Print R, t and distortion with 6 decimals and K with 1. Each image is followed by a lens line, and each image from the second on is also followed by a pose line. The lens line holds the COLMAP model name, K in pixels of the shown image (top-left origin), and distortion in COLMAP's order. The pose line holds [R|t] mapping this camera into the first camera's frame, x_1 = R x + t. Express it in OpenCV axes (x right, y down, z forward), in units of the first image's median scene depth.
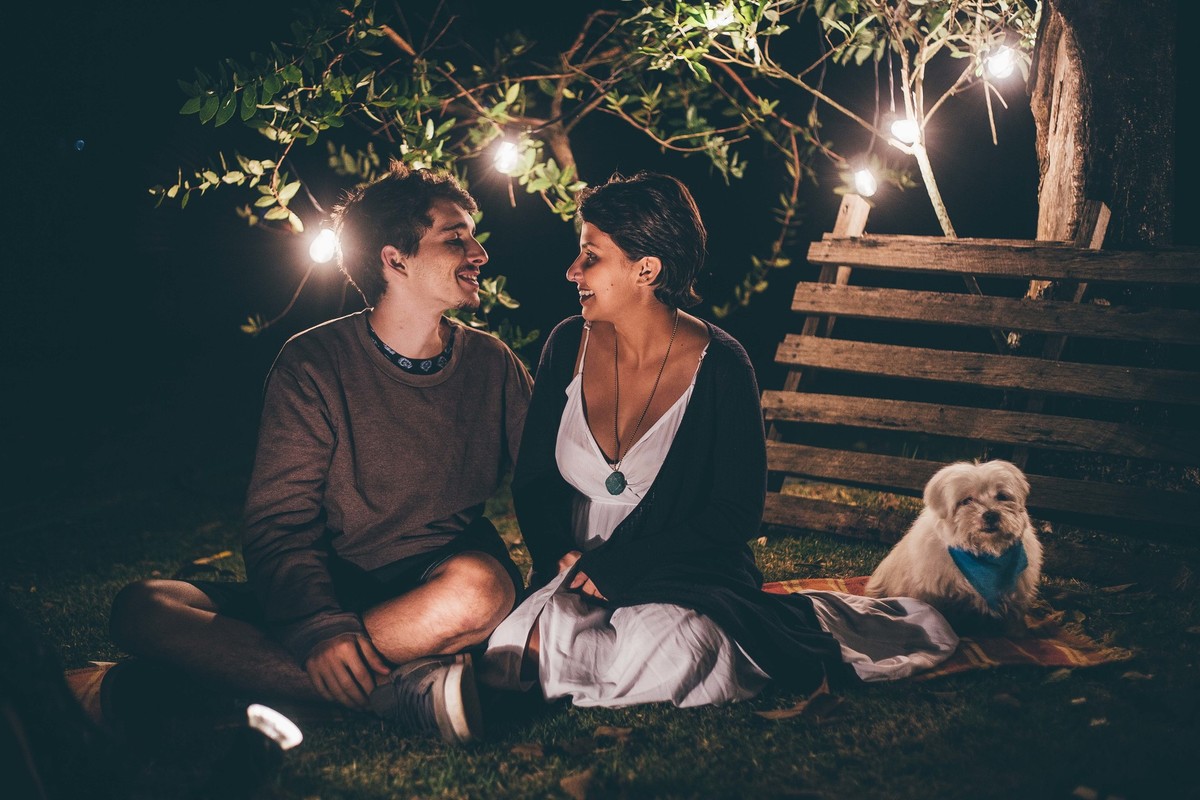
lens RADIAL K [[1740.2, 0, 606.9], [0, 1740.2, 409.5], [0, 0, 1]] dist [-0.078349, -0.173120]
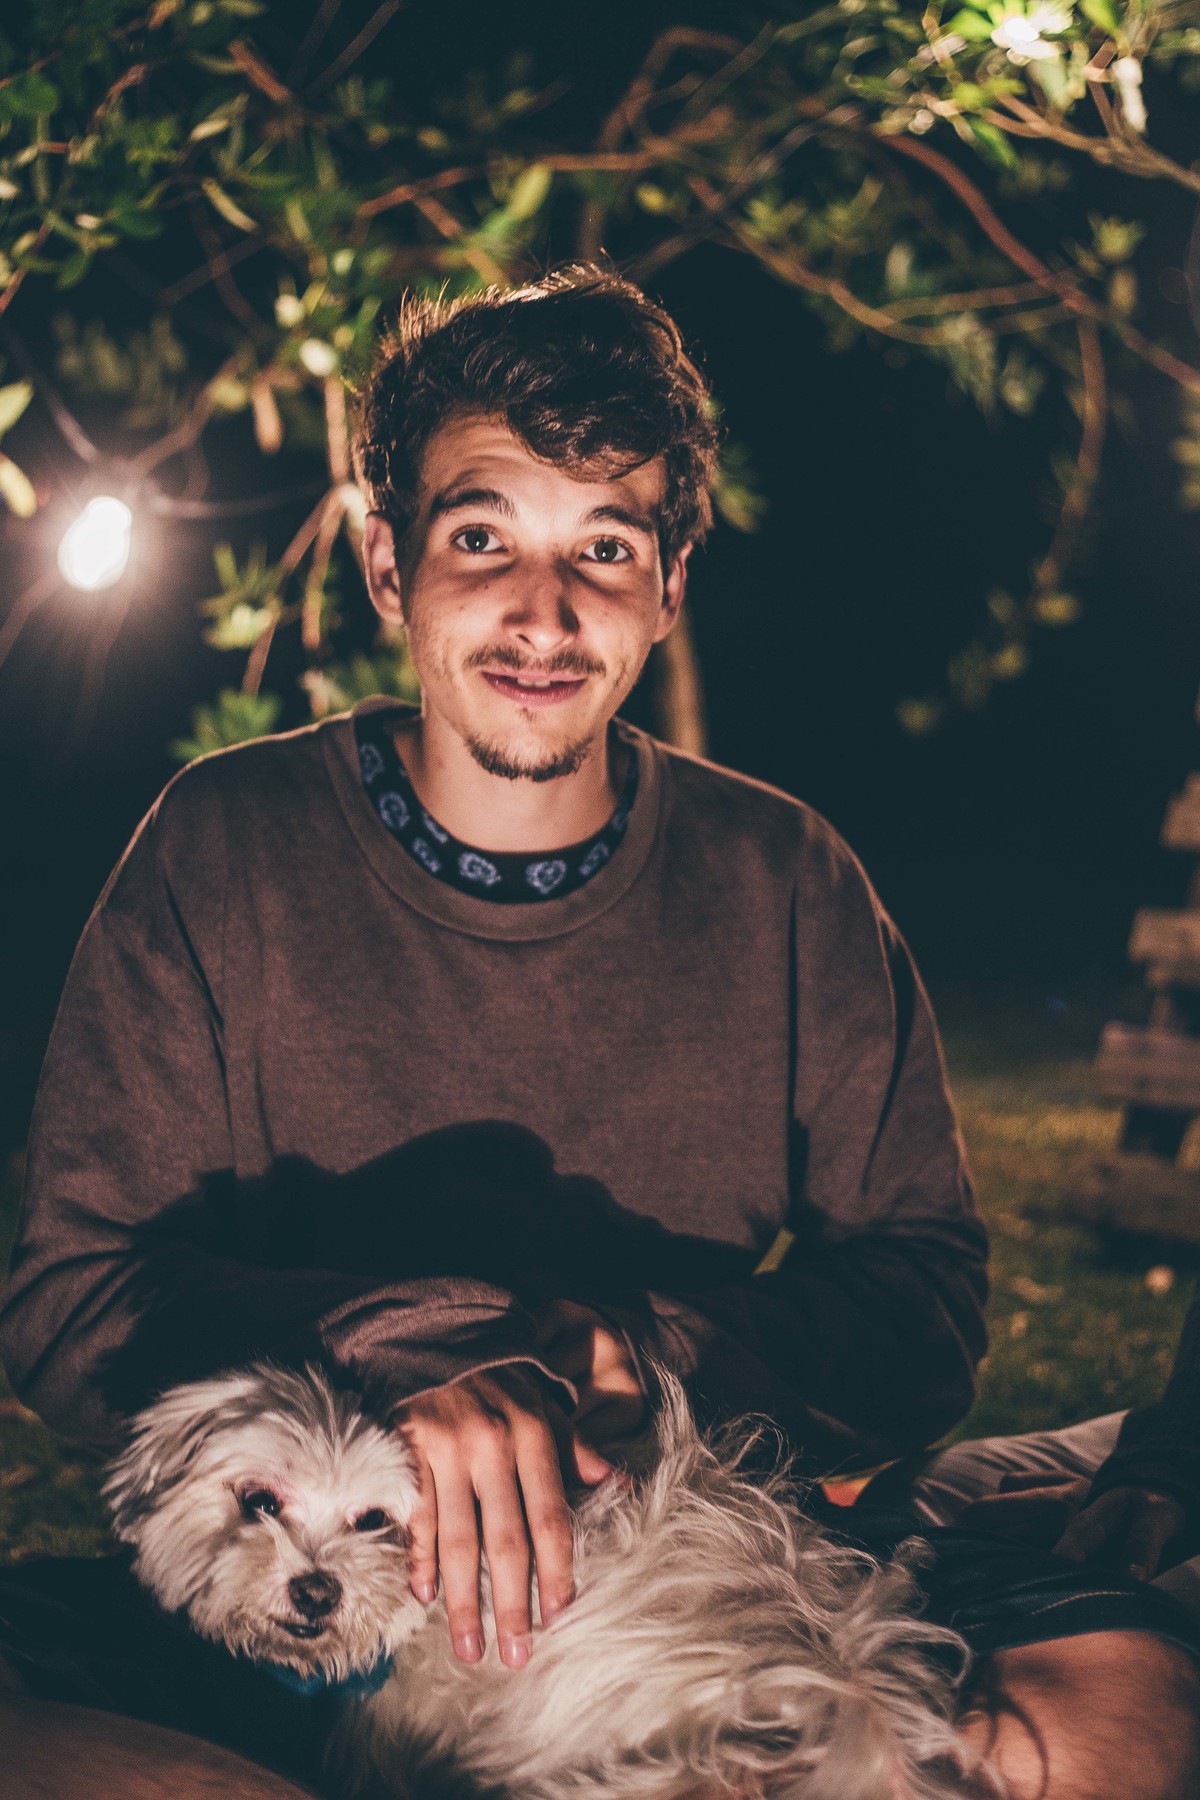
lens RADIAL K [[3010.6, 0, 595.8], [0, 3010.6, 799.7], [0, 0, 1]] dist [-0.072477, -0.113629]
pose [[0.997937, 0.005328, 0.063977, -0.087639], [-0.003652, 0.999648, -0.026289, -0.018314], [-0.064094, 0.026001, 0.997605, 0.296803]]
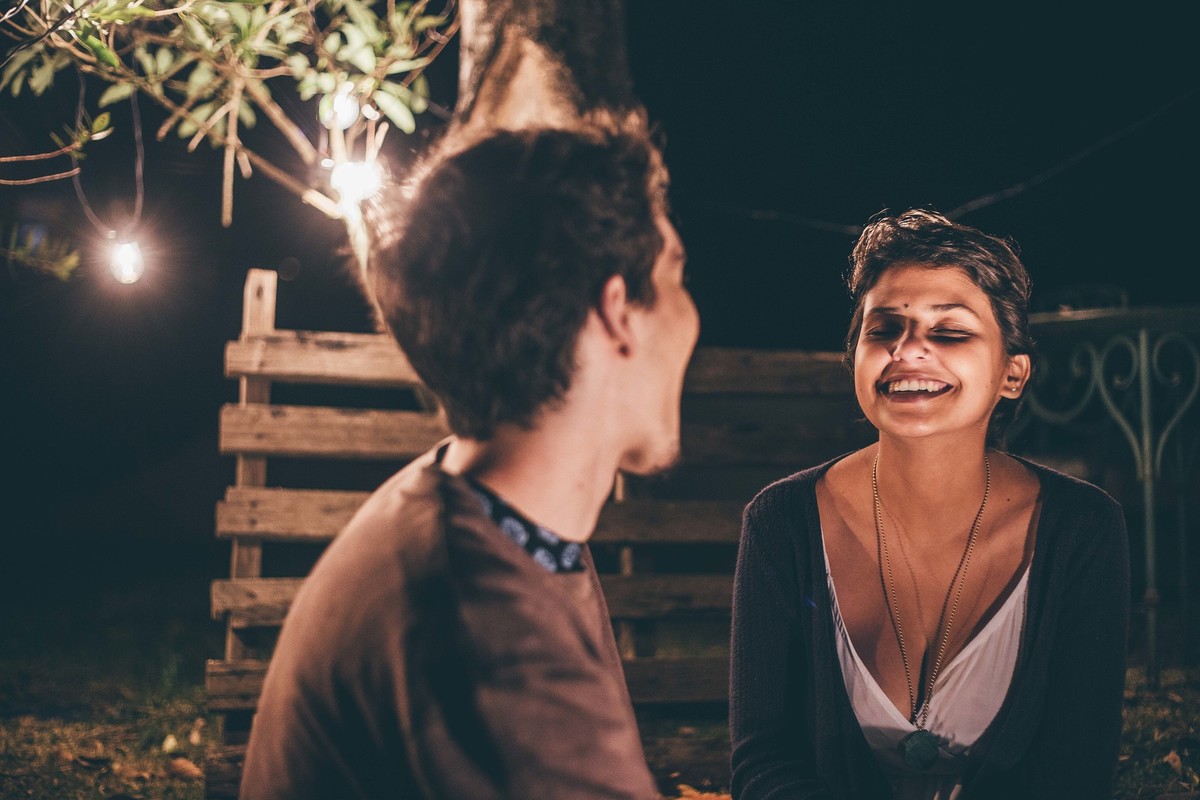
lens RADIAL K [[1752.9, 0, 600.0], [0, 1752.9, 400.0], [0, 0, 1]] dist [-0.040393, -0.340413]
pose [[0.559128, -0.002448, 0.829078, -0.349517], [0.083108, 0.995124, -0.053109, -0.031049], [-0.824905, 0.098598, 0.556606, 0.551607]]
